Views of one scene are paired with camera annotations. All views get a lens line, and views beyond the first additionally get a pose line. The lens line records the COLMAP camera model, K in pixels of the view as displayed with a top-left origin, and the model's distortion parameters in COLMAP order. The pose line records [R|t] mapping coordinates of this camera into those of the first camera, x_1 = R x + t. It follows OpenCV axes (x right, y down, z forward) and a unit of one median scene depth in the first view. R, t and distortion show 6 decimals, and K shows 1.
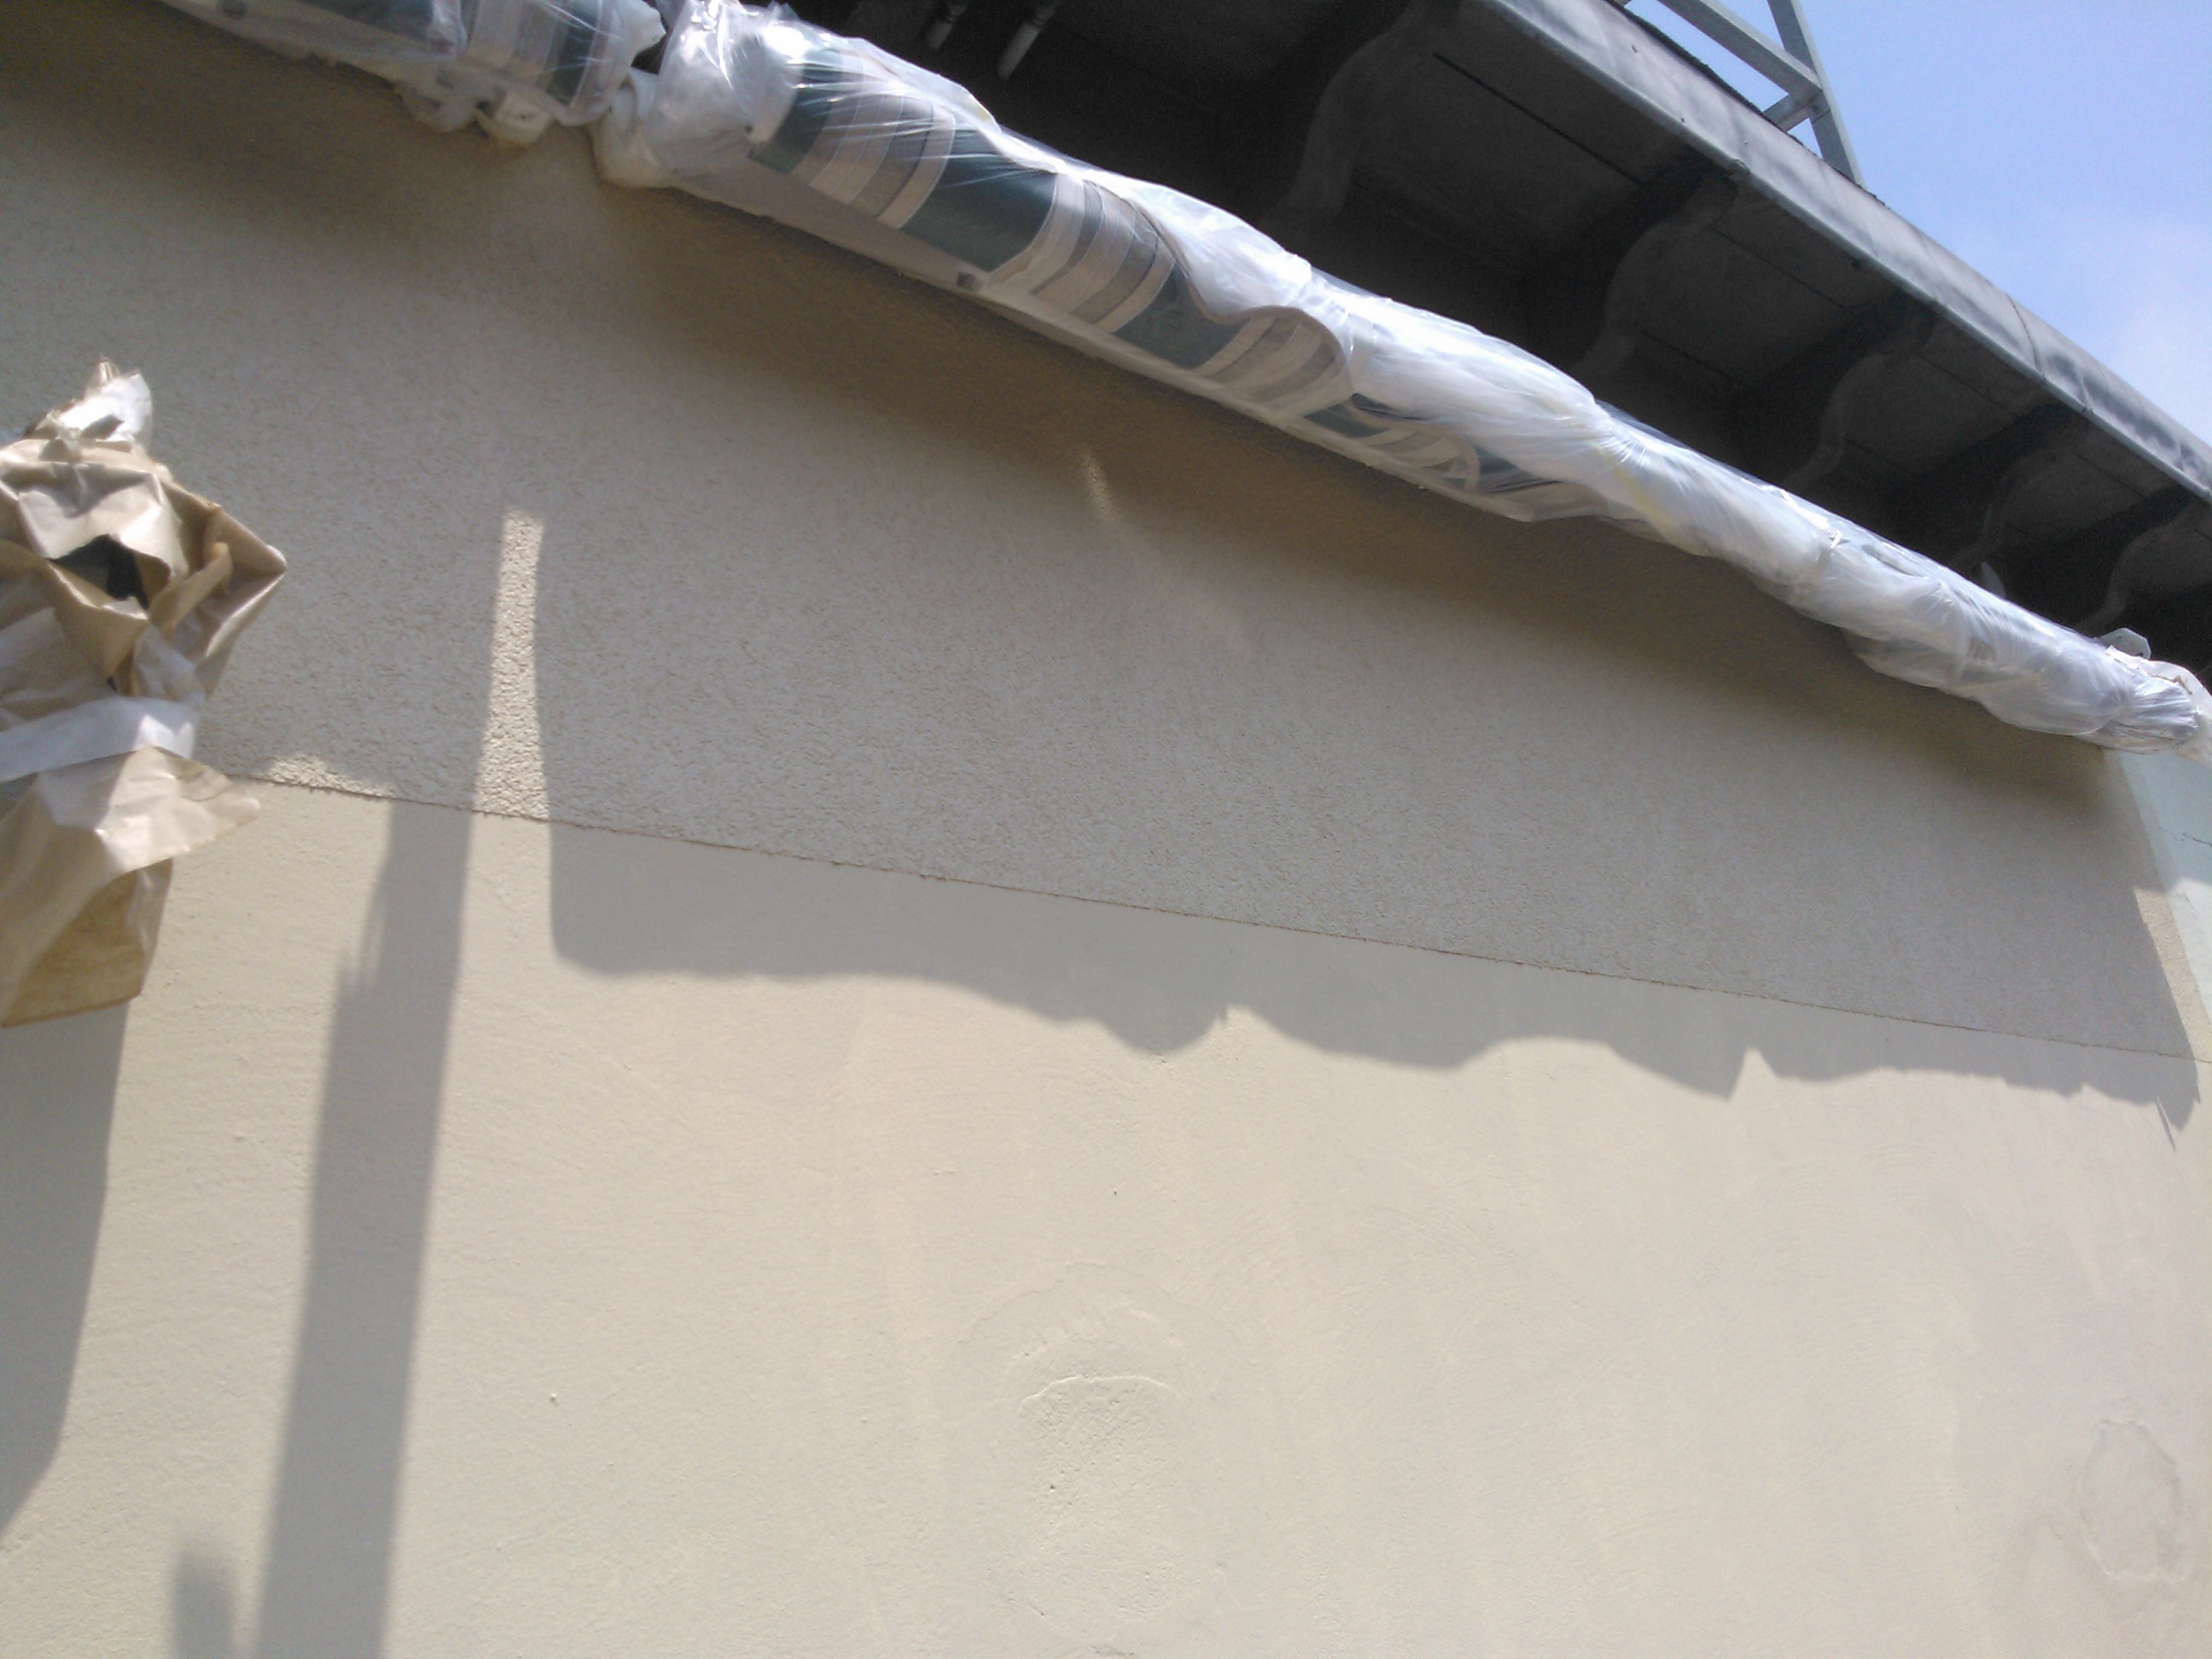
lens RADIAL K [[2055.2, 0, 1150.3], [0, 2055.2, 826.6], [0, 0, 1]] dist [0.104189, -0.329596]
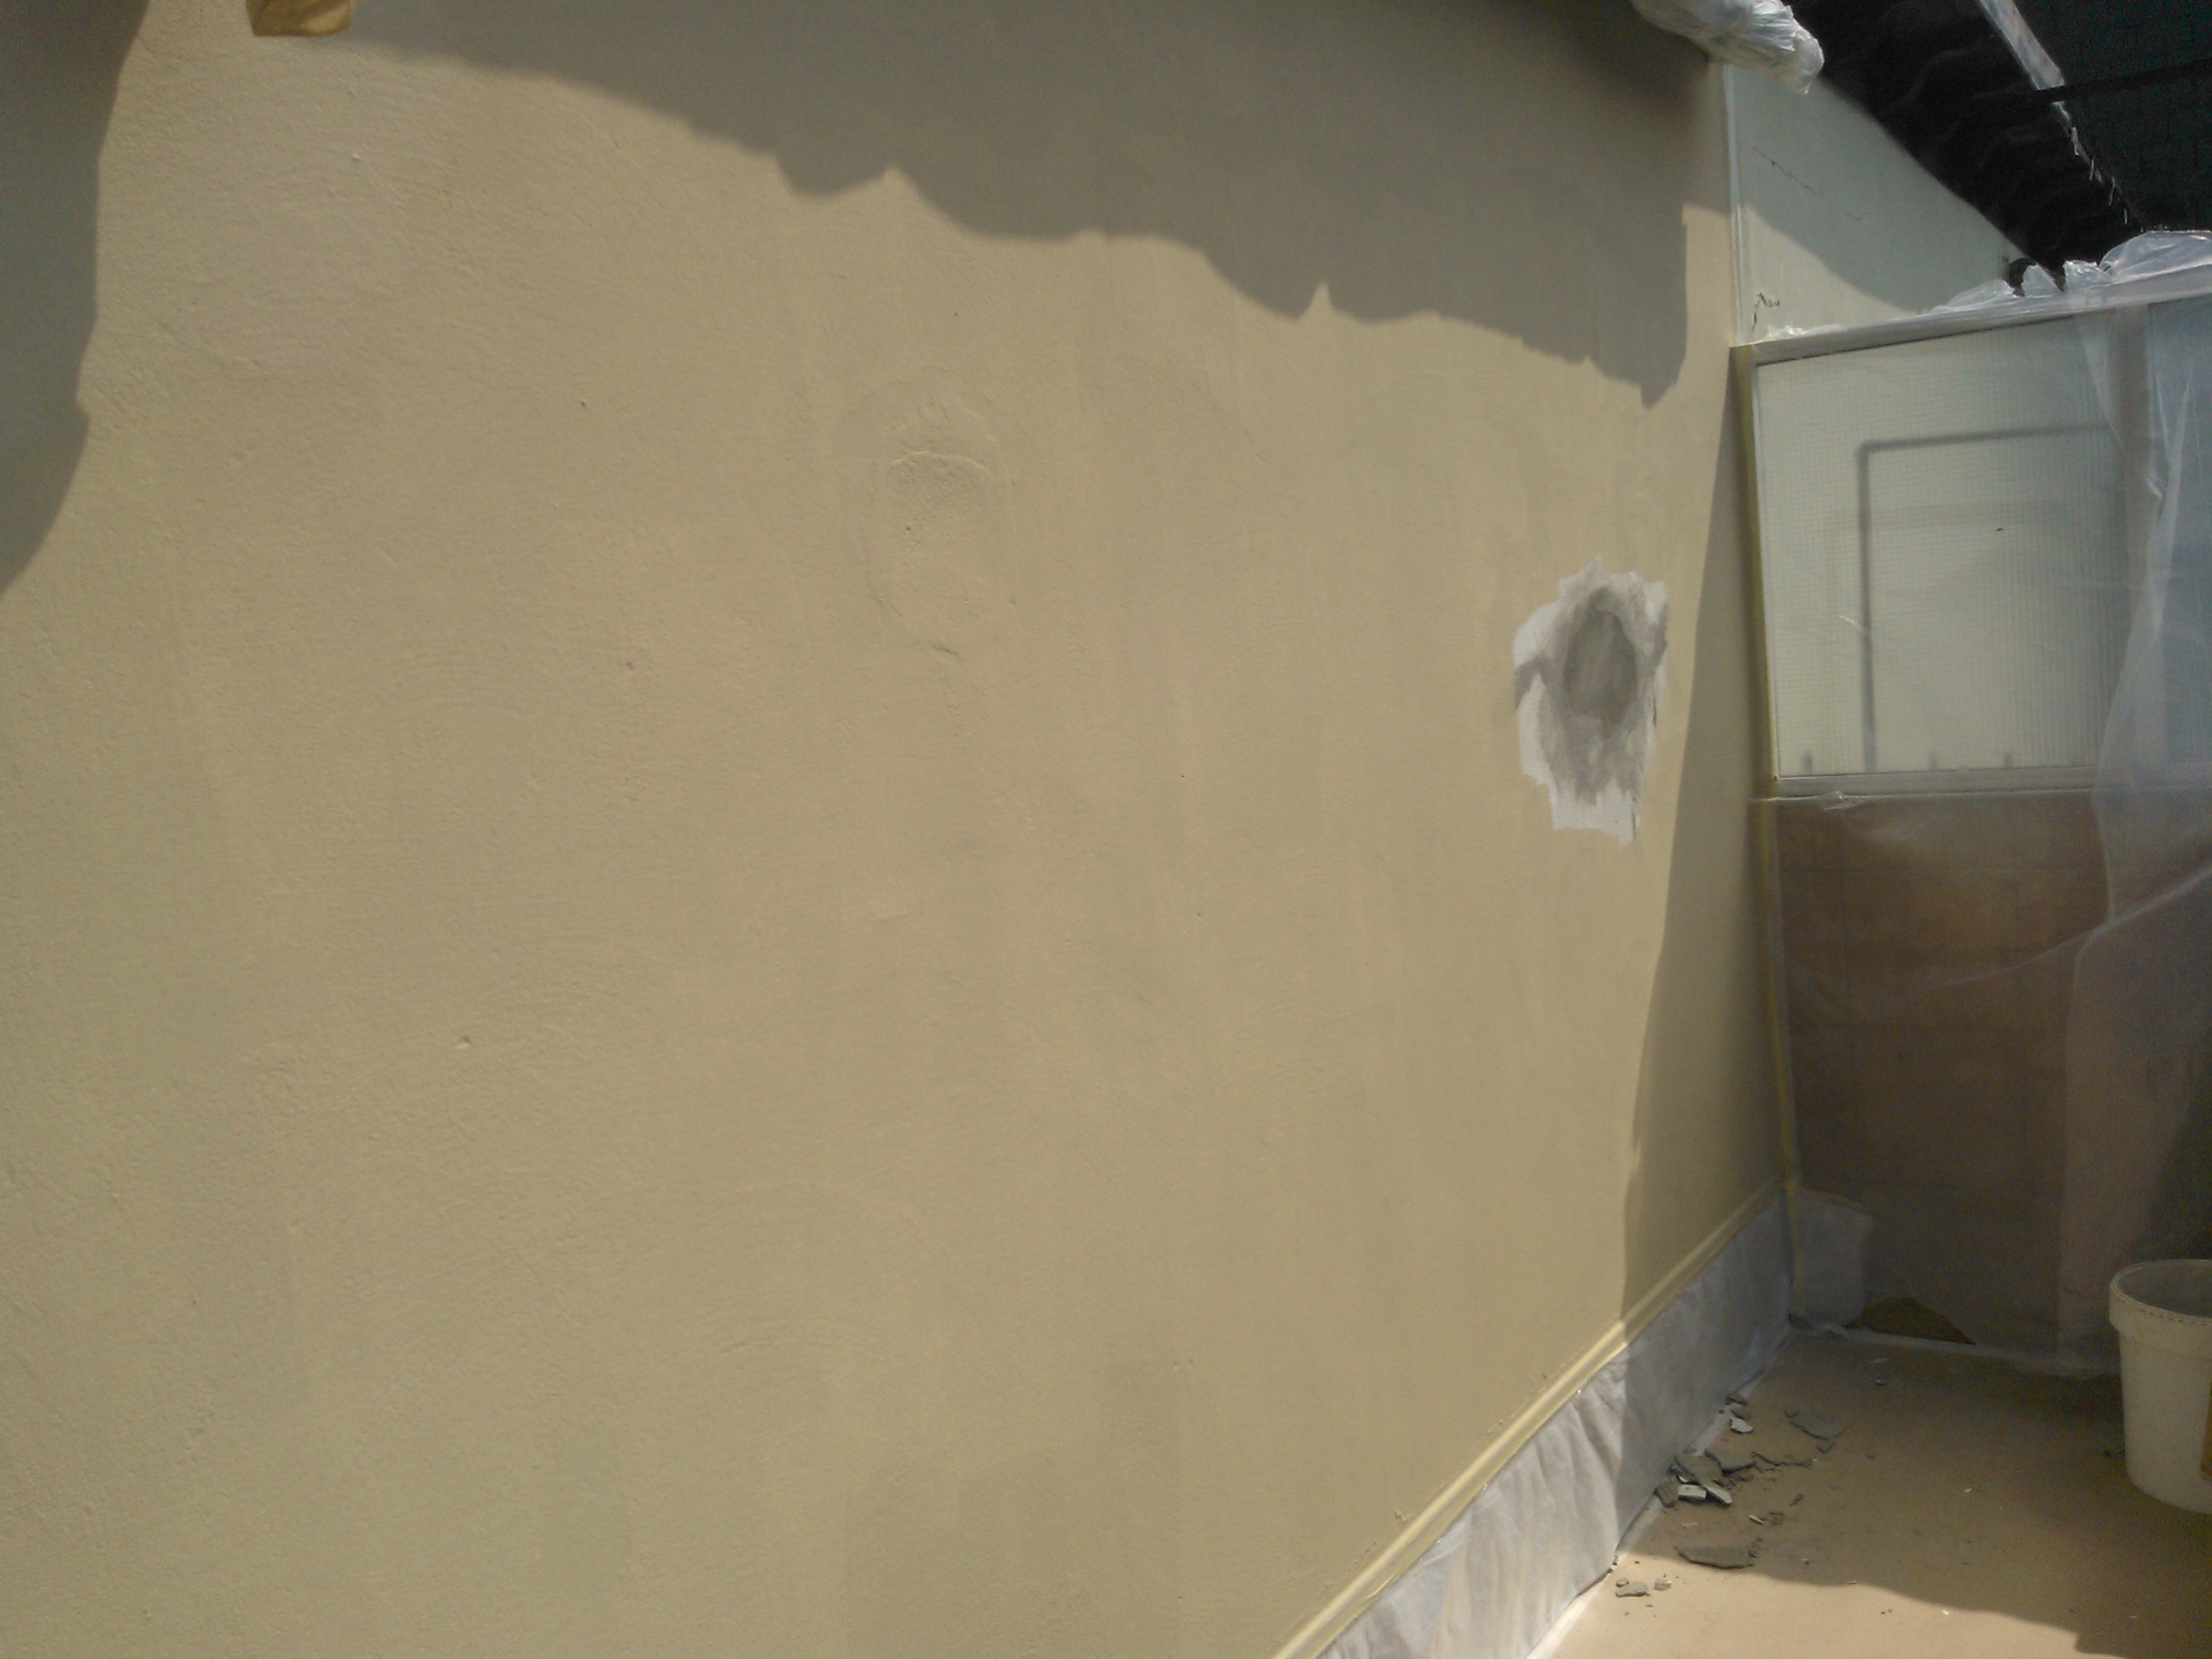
lens RADIAL K [[2055.2, 0, 1150.3], [0, 2055.2, 826.6], [0, 0, 1]] dist [0.104189, -0.329596]
pose [[0.963558, 0.081679, 0.254723, -0.200871], [-0.172392, 0.917731, 0.357842, -0.004862], [-0.204538, -0.388714, 0.898368, -0.268960]]
